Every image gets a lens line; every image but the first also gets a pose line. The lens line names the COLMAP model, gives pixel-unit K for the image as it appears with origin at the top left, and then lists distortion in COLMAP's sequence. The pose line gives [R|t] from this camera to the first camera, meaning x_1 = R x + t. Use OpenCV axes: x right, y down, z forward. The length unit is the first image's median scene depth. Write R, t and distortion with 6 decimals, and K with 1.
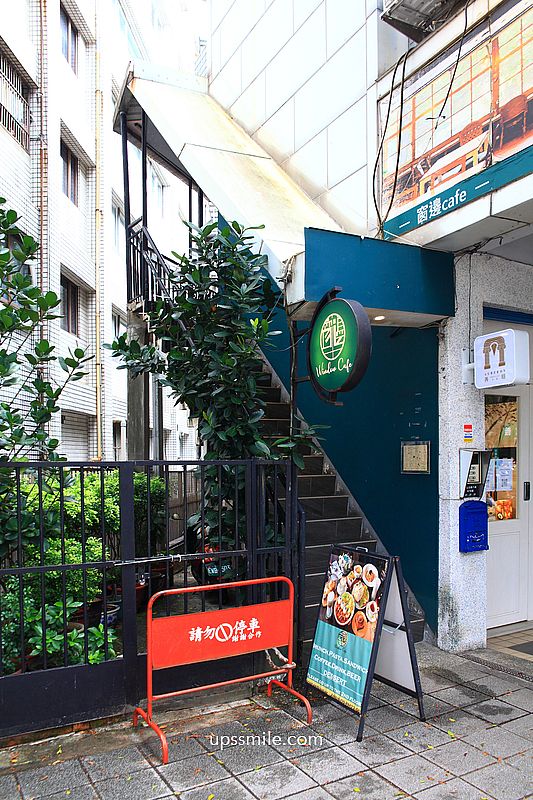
lens RADIAL K [[616.0, 0, 266.5], [0, 616.0, 400.0], [0, 0, 1]] dist [-0.203940, -0.000550]
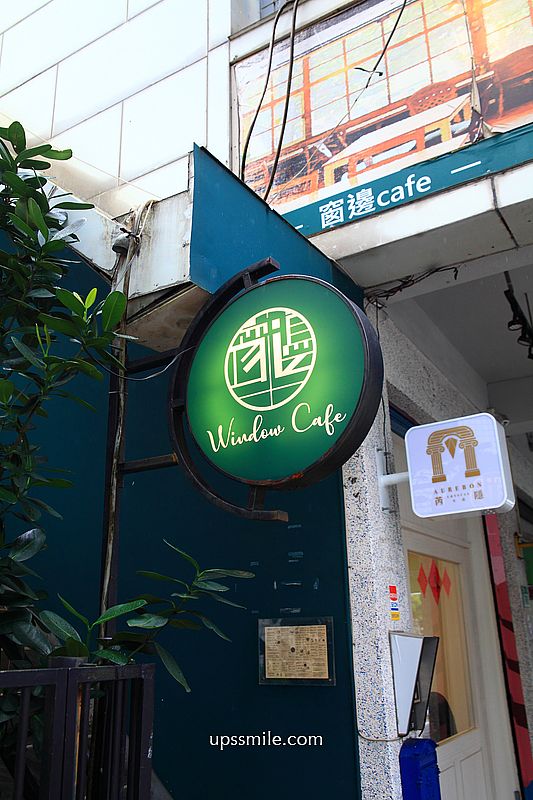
lens RADIAL K [[732.0, 0, 265.8], [0, 732.0, 317.9], [0, 0, 1]] dist [-0.156634, 0.129176]
pose [[0.864872, 0.196450, 0.461957, -0.119053], [-0.031448, 0.939641, -0.340713, 0.039901], [-0.501007, 0.280145, 0.818847, 0.490808]]
